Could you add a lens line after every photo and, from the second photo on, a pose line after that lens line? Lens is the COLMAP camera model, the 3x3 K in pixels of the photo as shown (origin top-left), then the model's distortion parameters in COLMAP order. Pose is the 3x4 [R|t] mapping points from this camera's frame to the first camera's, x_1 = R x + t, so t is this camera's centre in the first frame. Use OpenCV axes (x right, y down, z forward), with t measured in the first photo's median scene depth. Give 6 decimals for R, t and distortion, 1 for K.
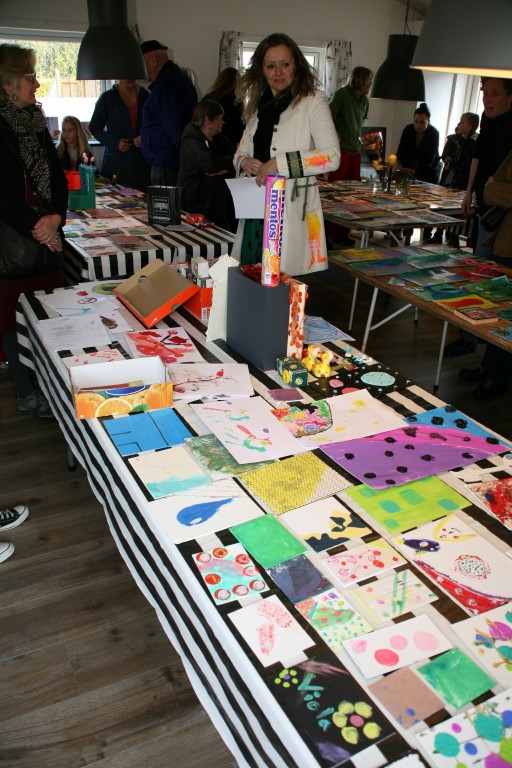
lens RADIAL K [[600.5, 0, 257.5], [0, 600.5, 385.9], [0, 0, 1]] dist [-0.096922, -0.003837]
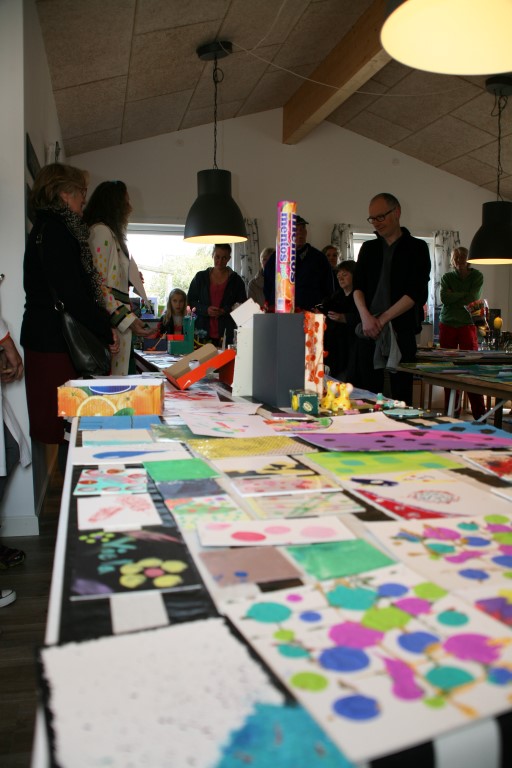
lens RADIAL K [[600.5, 0, 258.2], [0, 600.5, 384.2], [0, 0, 1]] dist [-0.096922, -0.003837]
pose [[0.972640, -0.007263, -0.232205, 0.308303], [-0.077195, 0.932615, -0.352520, 0.424696], [0.219118, 0.360800, 0.906538, 0.242956]]
